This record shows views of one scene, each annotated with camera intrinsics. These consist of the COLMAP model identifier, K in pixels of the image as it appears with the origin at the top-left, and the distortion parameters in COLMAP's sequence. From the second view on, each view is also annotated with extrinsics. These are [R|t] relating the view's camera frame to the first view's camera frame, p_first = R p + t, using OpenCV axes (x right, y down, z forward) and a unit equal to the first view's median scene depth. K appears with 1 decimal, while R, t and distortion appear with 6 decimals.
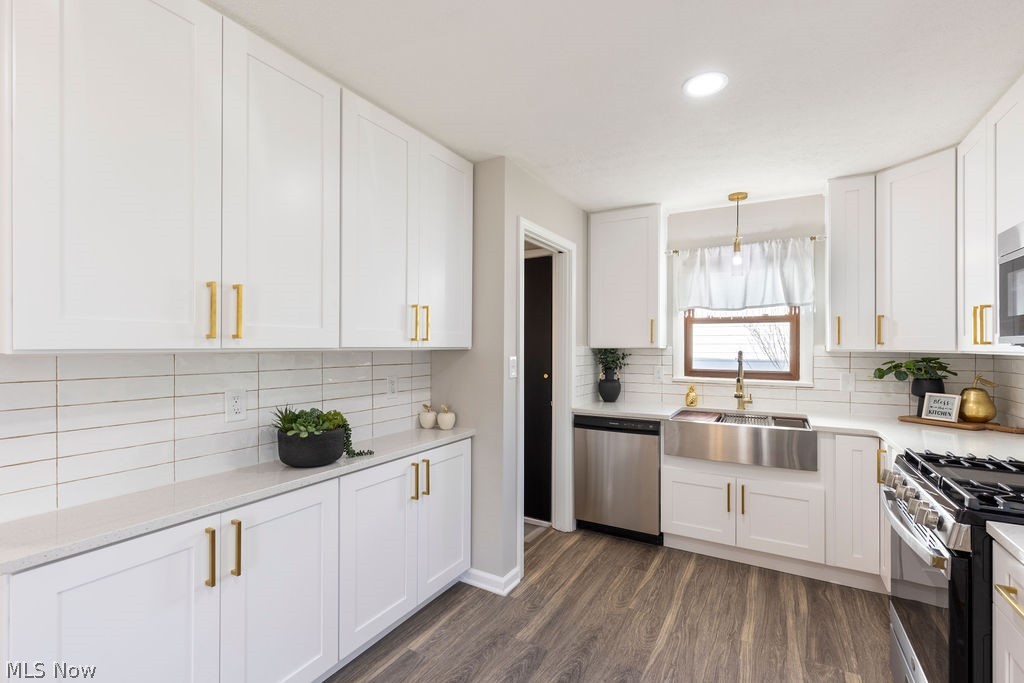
lens RADIAL K [[461.5, 0, 515.1], [0, 461.5, 346.7], [0, 0, 1]] dist [0.008504, 0.000050]
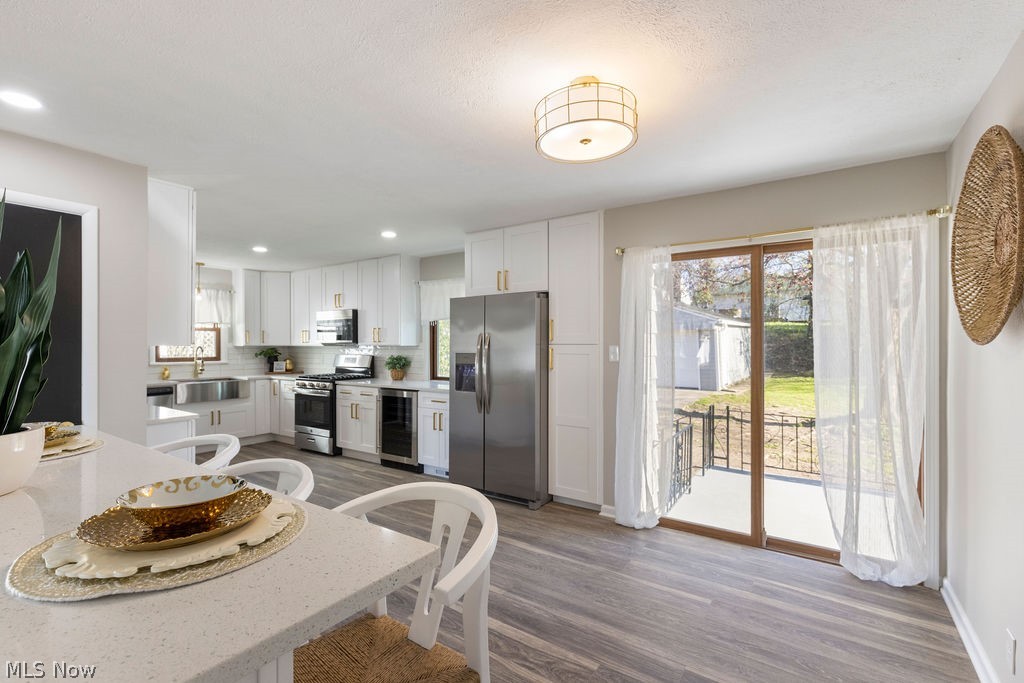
lens RADIAL K [[461.5, 0, 507.7], [0, 461.5, 342.7], [0, 0, 1]] dist [0.008504, 0.000050]
pose [[0.087153, -0.000590, 0.996195, -1.417367], [0.003539, 0.999994, 0.000283, -0.001409], [-0.996189, 0.003501, 0.087154, -0.456870]]
